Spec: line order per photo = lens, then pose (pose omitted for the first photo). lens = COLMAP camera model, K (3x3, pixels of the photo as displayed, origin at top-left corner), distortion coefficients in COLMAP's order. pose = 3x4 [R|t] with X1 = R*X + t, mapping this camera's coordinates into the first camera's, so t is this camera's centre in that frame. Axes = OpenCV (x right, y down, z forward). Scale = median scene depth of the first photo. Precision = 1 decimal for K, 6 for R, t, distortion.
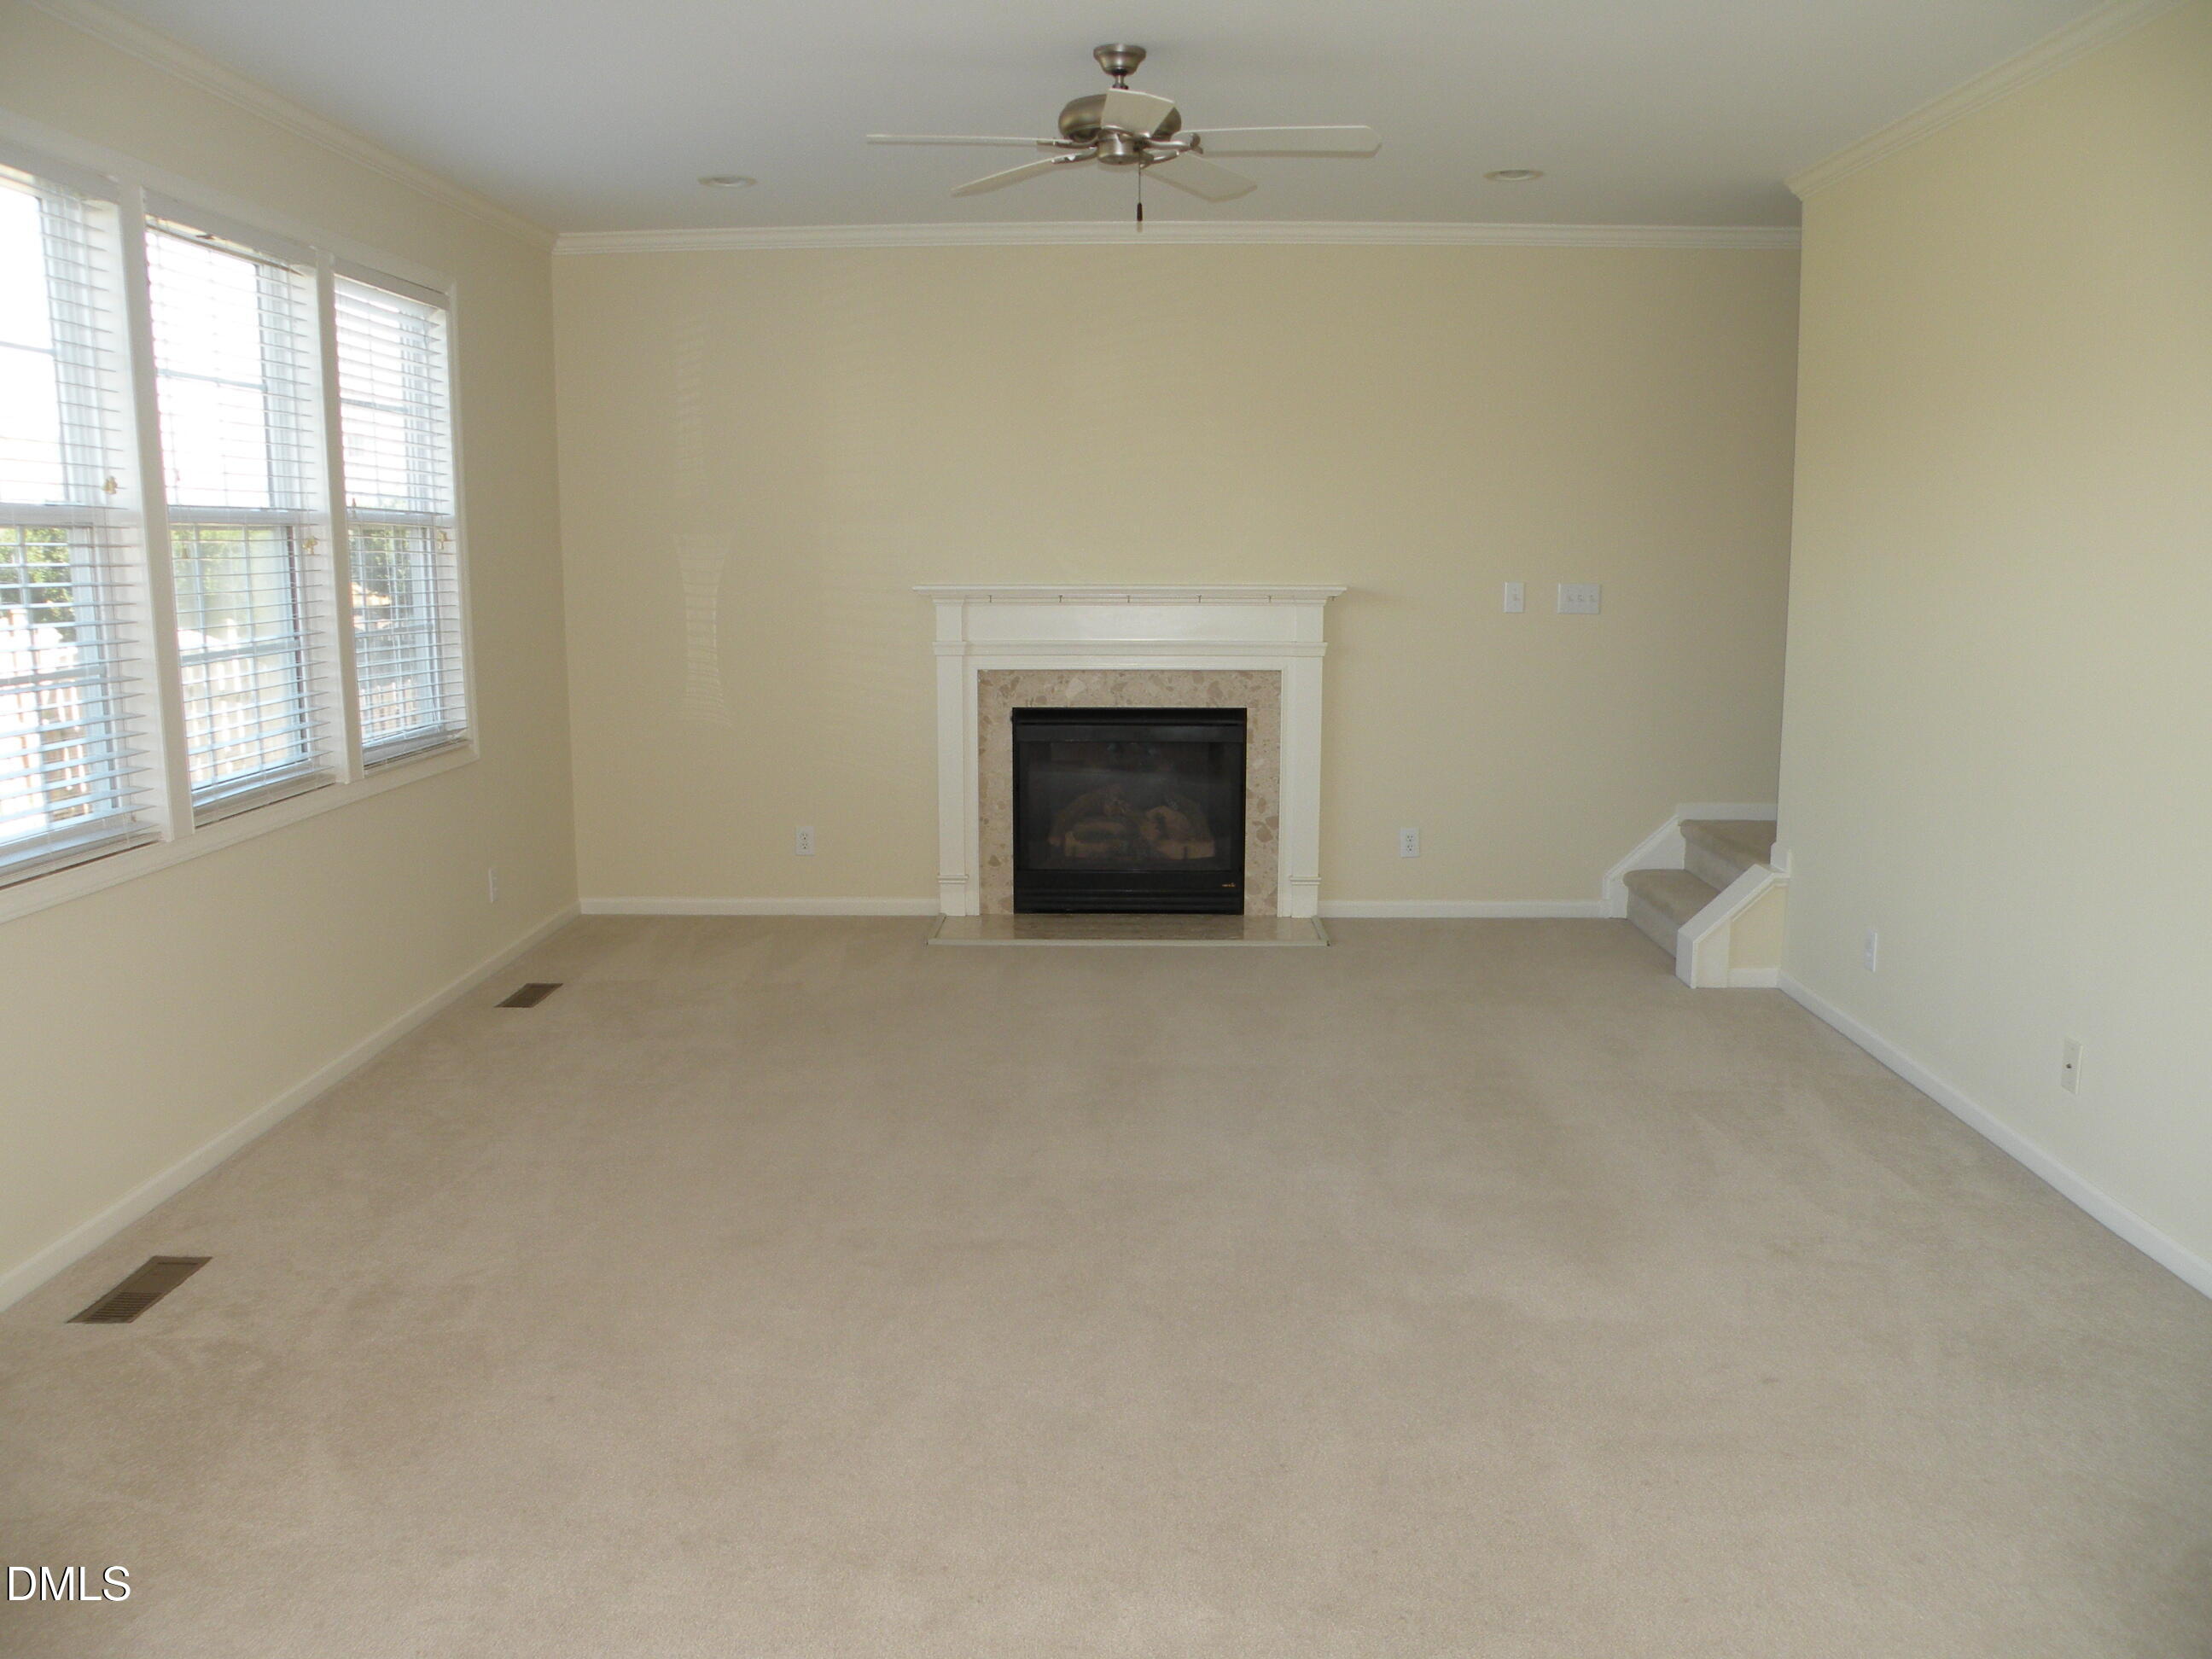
lens RADIAL K [[1787.3, 0, 1100.4], [0, 1787.3, 833.2], [0, 0, 1]] dist [-0.159382, 0.152671]
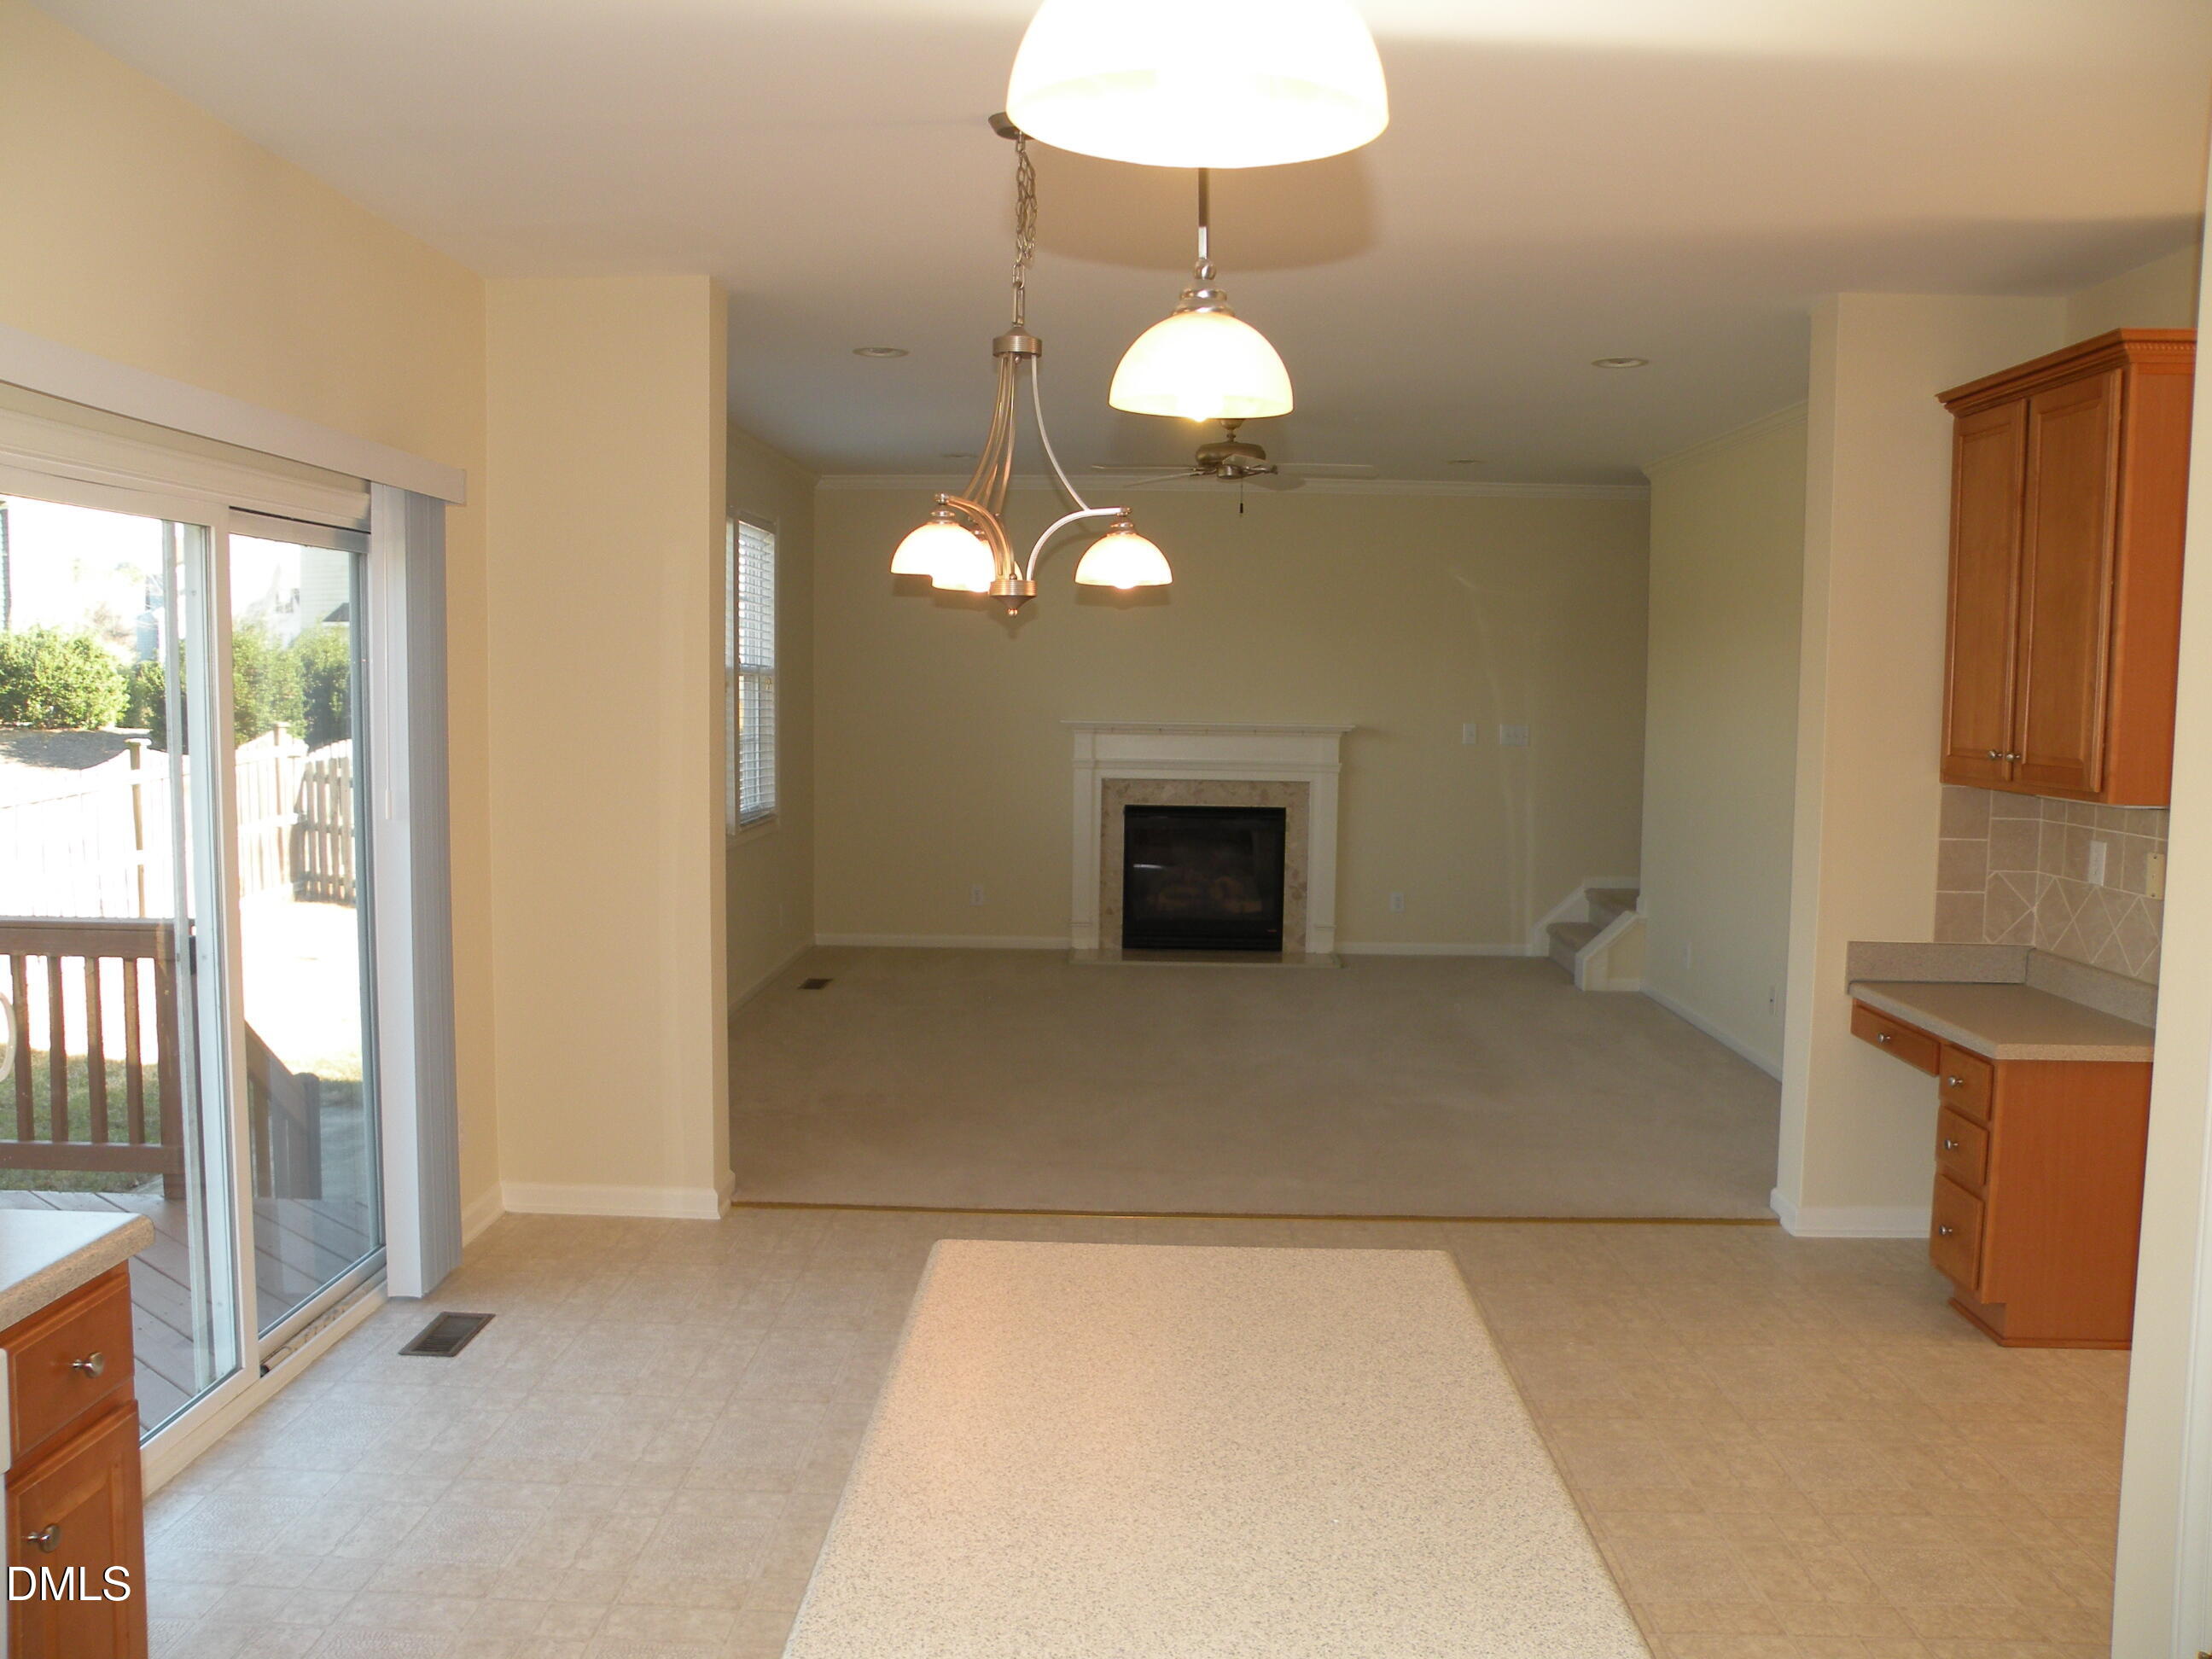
lens RADIAL K [[1787.3, 0, 1100.4], [0, 1787.3, 833.2], [0, 0, 1]] dist [-0.159382, 0.152671]
pose [[0.999889, 0.014866, -0.000319, -0.068656], [-0.014845, 0.996875, -0.077588, 0.065945], [-0.000835, 0.077584, 0.996985, -0.450299]]
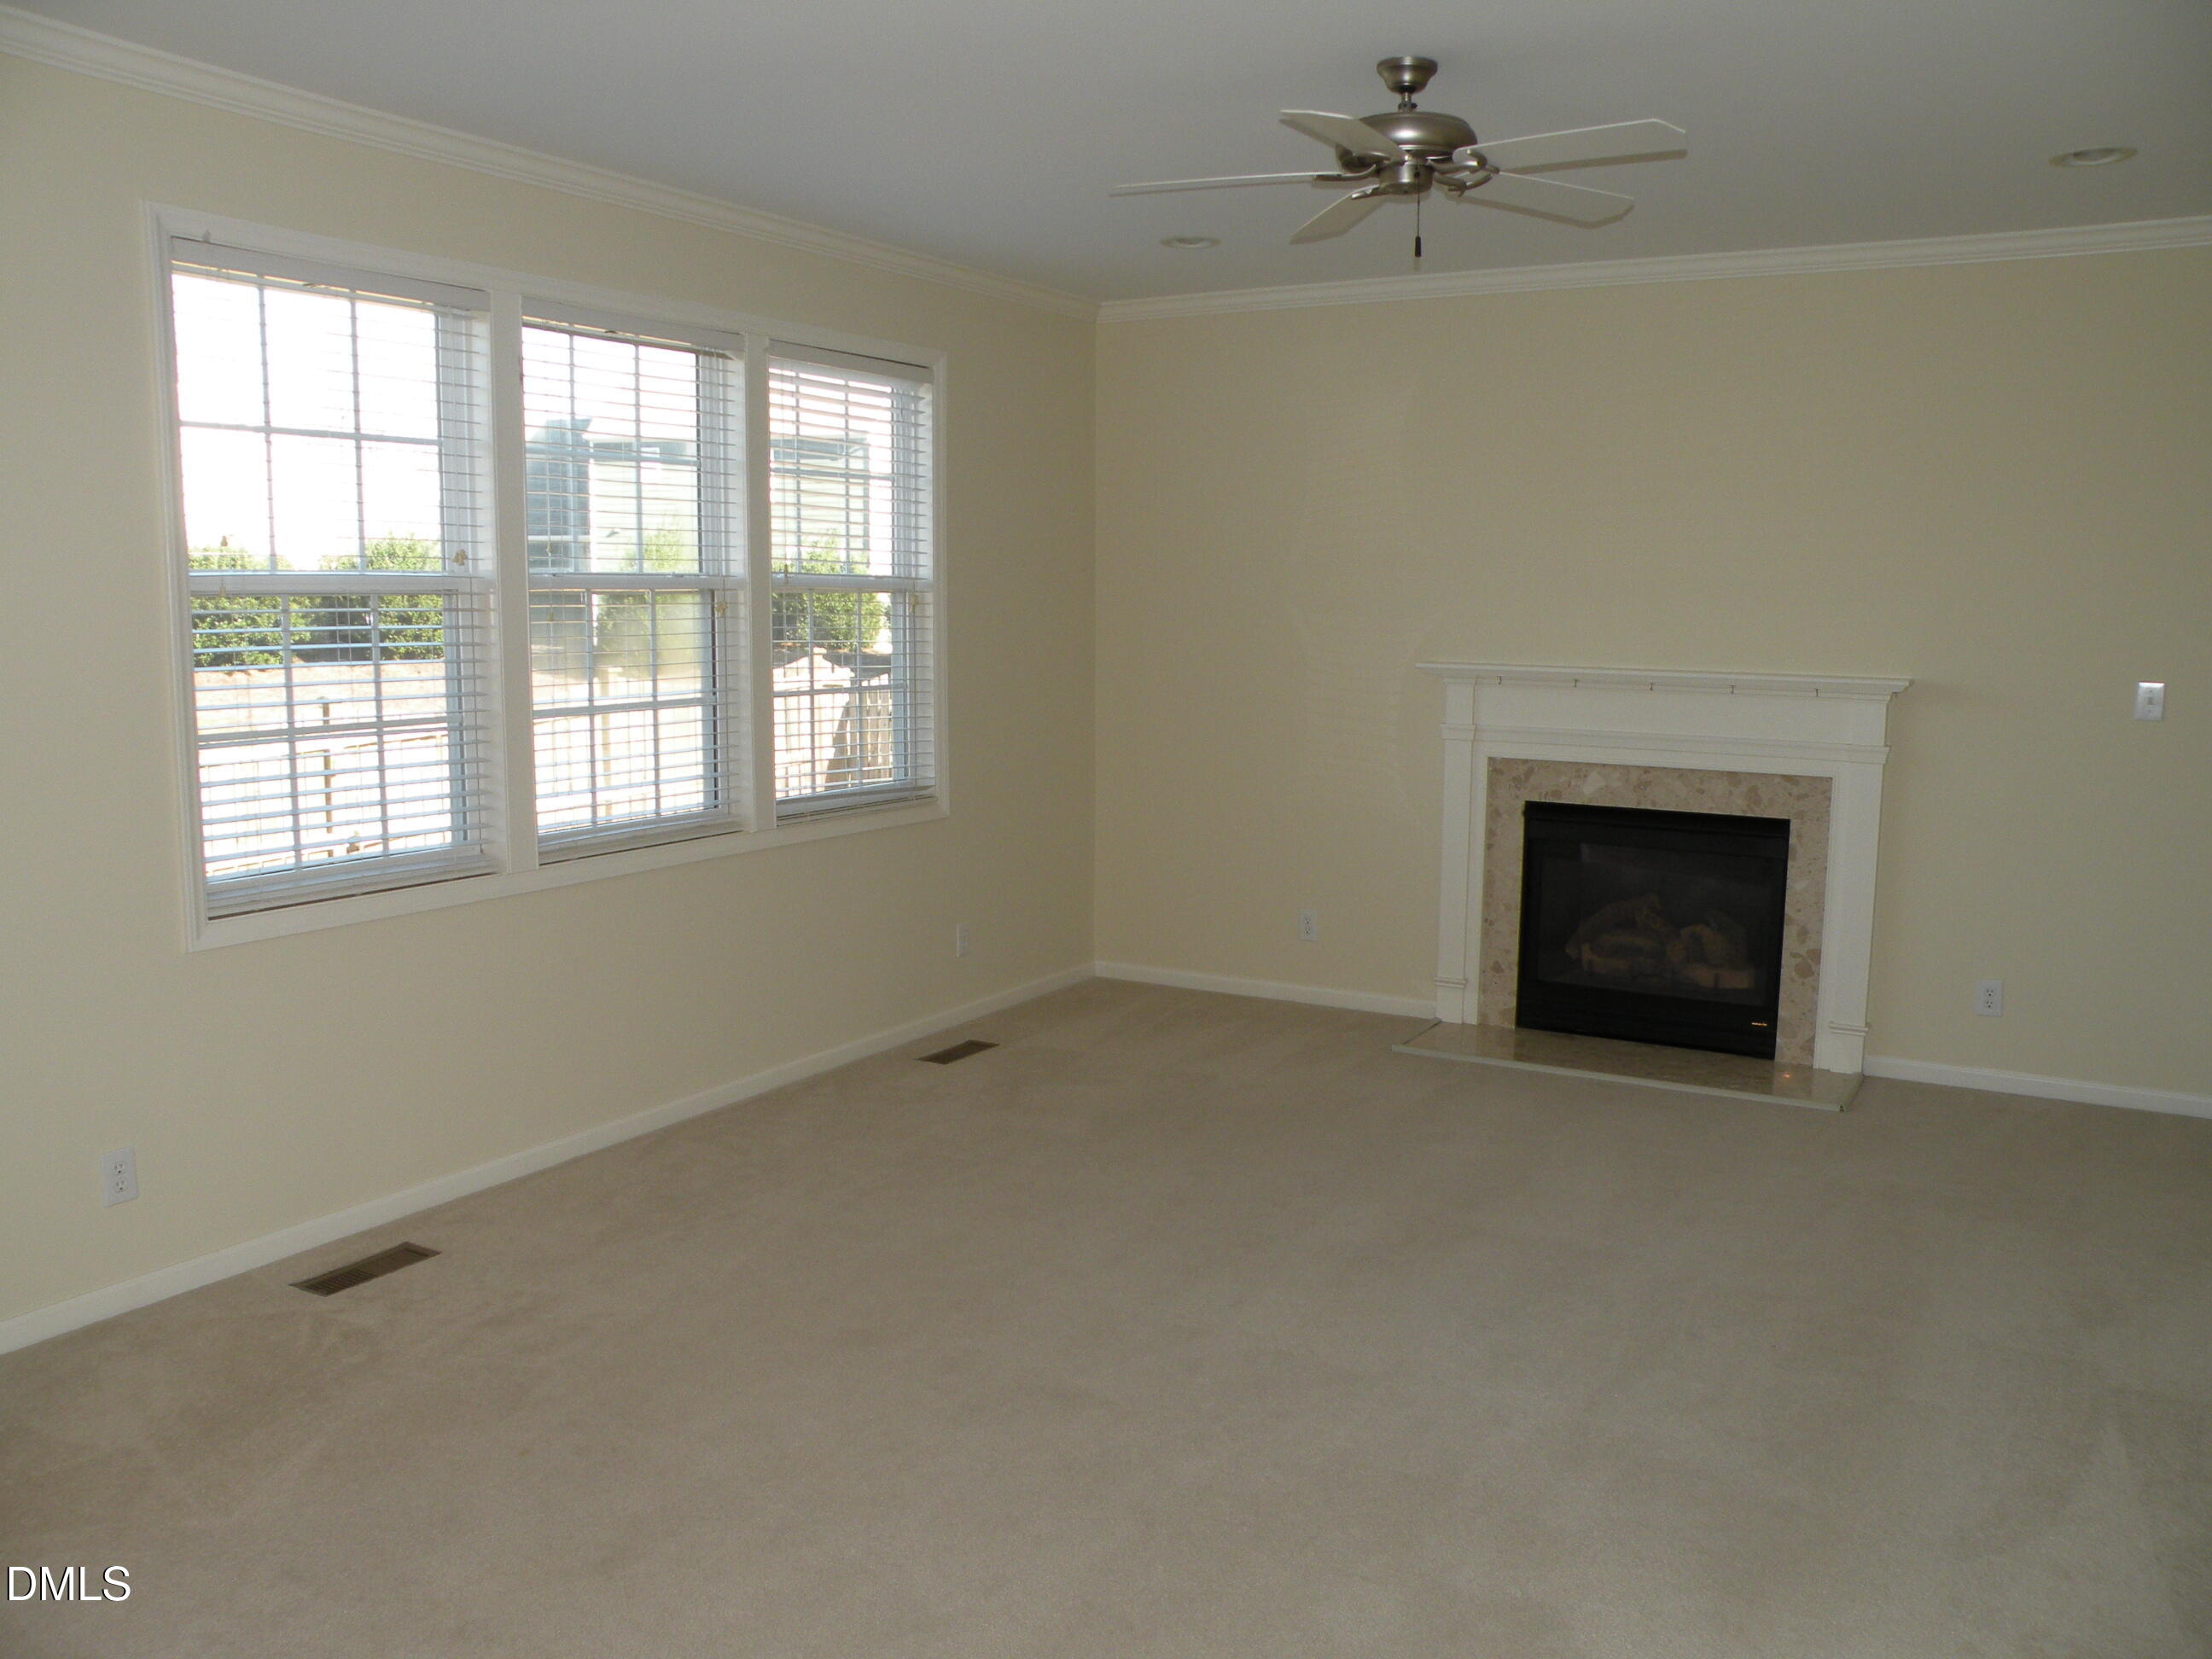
lens RADIAL K [[1787.3, 0, 1100.4], [0, 1787.3, 833.2], [0, 0, 1]] dist [-0.159382, 0.152671]
pose [[0.873057, 0.072852, -0.482145, 0.198103], [-0.088929, 0.995982, -0.010538, -0.025516], [0.479441, 0.052077, 0.876028, 0.110974]]
